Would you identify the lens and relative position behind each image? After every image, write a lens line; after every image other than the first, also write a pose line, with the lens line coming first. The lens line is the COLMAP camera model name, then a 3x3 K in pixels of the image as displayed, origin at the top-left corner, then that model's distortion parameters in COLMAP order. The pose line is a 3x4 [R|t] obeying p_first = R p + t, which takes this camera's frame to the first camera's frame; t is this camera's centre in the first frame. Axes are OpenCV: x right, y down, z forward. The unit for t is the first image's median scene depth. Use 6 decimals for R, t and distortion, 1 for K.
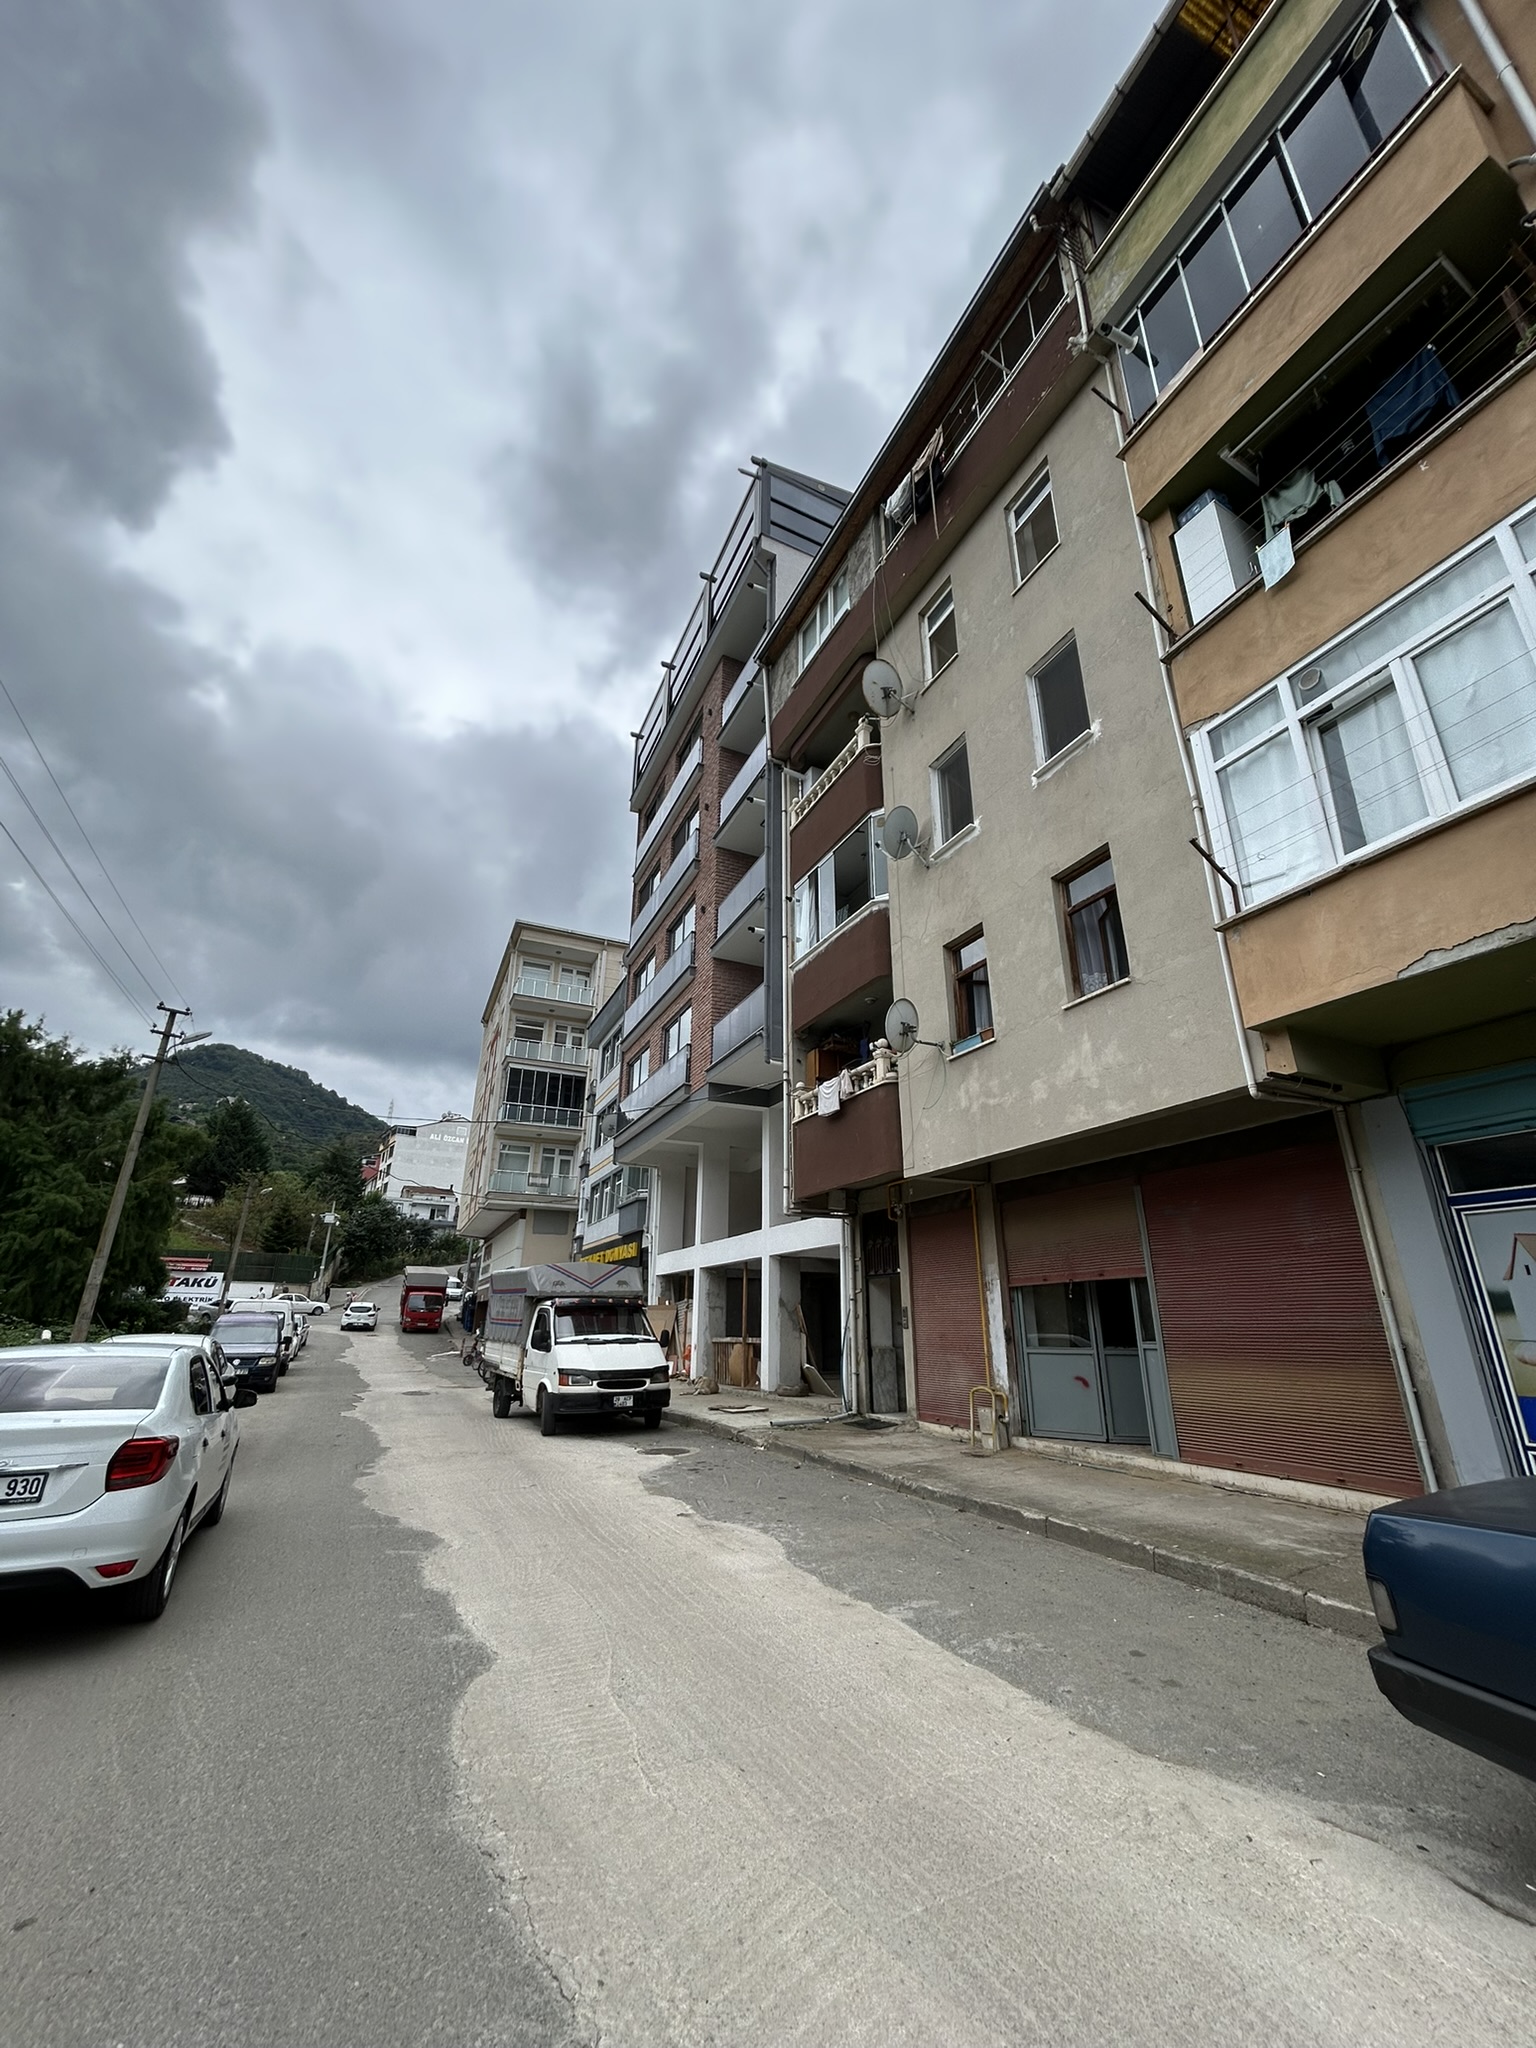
lens RADIAL K [[821.6, 0, 767.4], [0, 821.6, 1026.1], [0, 0, 1]] dist [-0.002331, 0.000901]
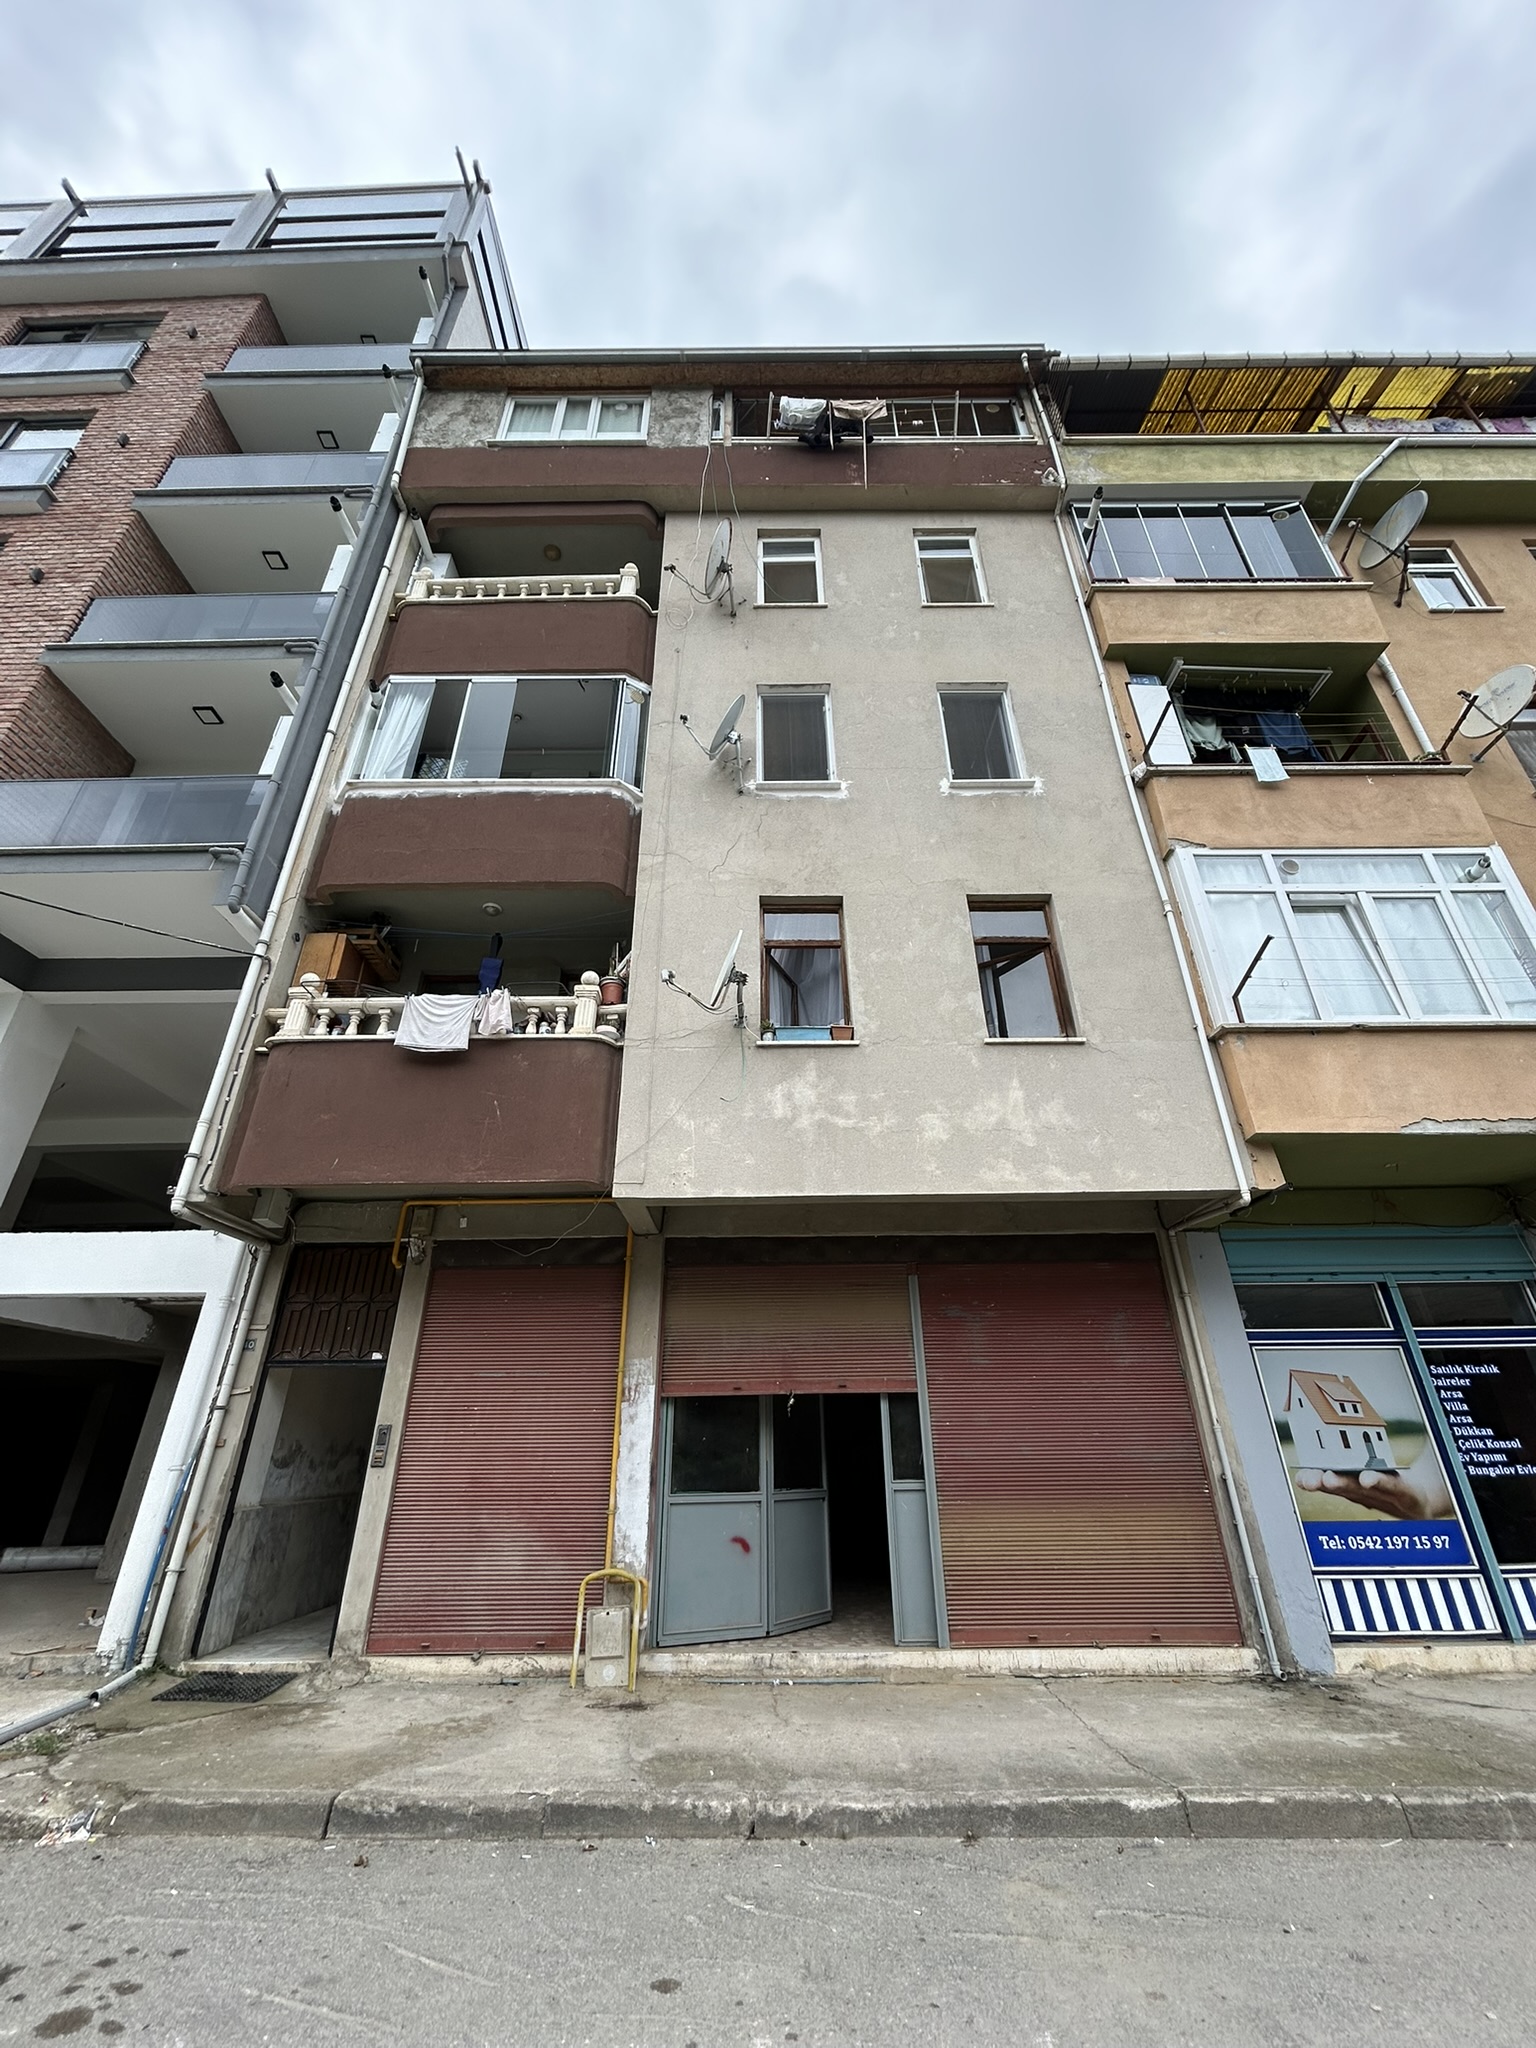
lens RADIAL K [[821.6, 0, 769.3], [0, 821.6, 1025.1], [0, 0, 1]] dist [-0.002331, 0.000901]
pose [[0.437909, 0.410356, 0.799902, -0.351180], [-0.300575, 0.905376, -0.299914, 0.246513], [-0.847284, -0.109096, 0.519815, 0.694986]]
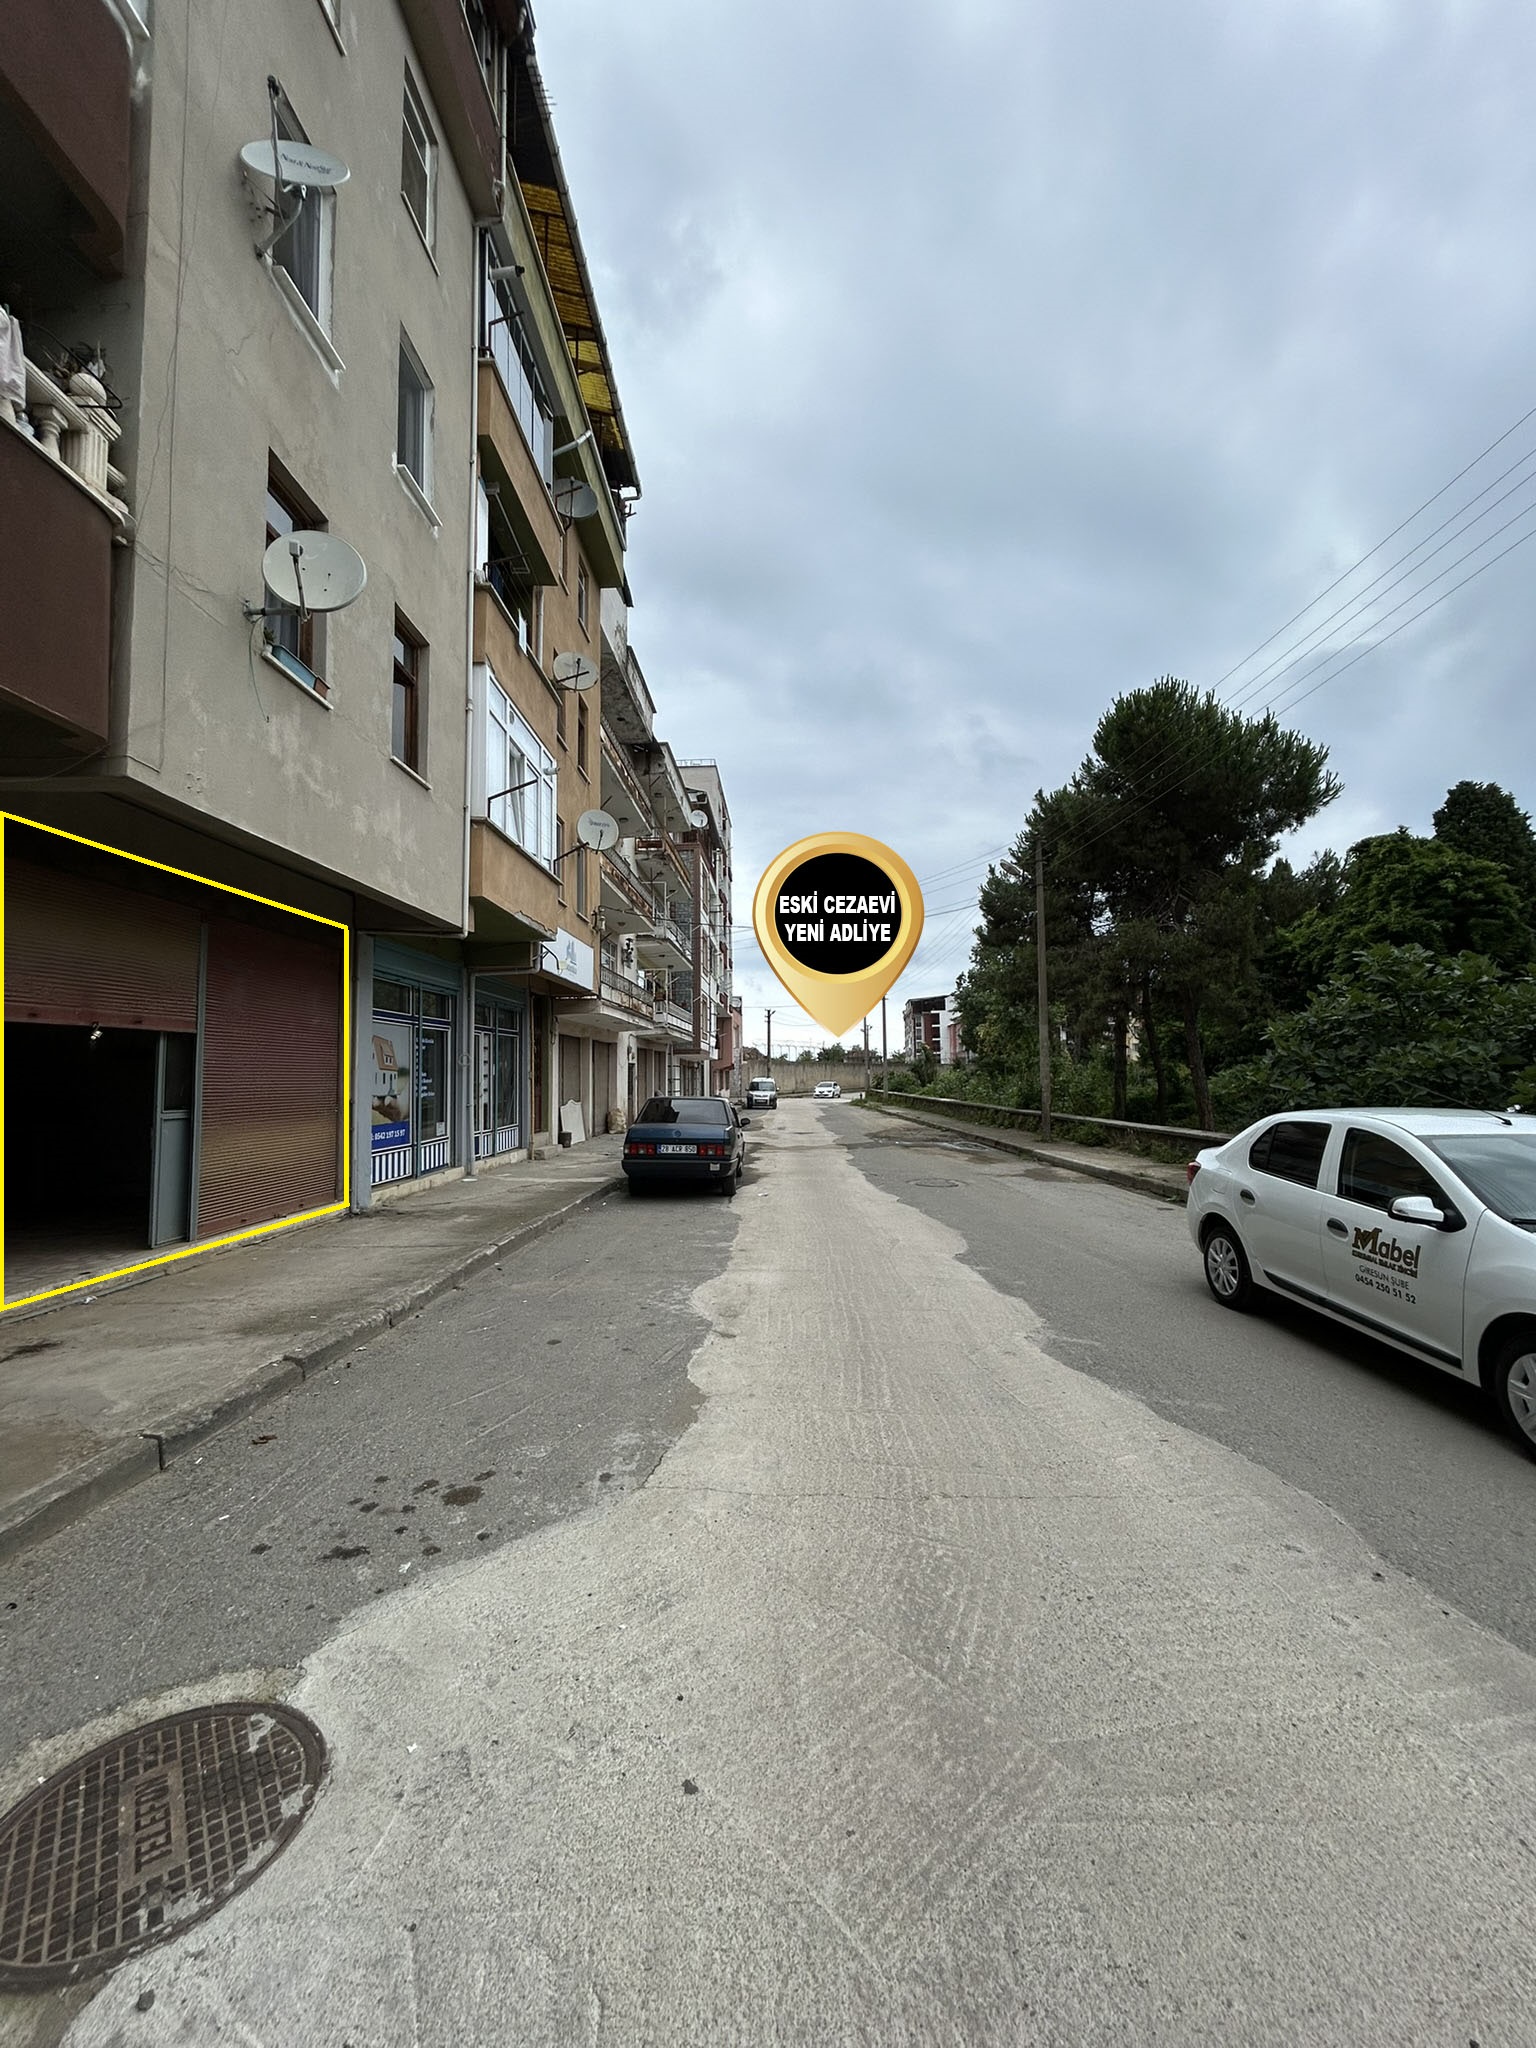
lens RADIAL K [[821.6, 0, 771.9], [0, 821.6, 1025.8], [0, 0, 1]] dist [-0.002331, 0.000901]
pose [[-0.893374, 0.031169, 0.448232, -0.370249], [-0.150076, 0.919599, -0.363063, 0.468502], [-0.423510, -0.391620, -0.816868, 1.317598]]
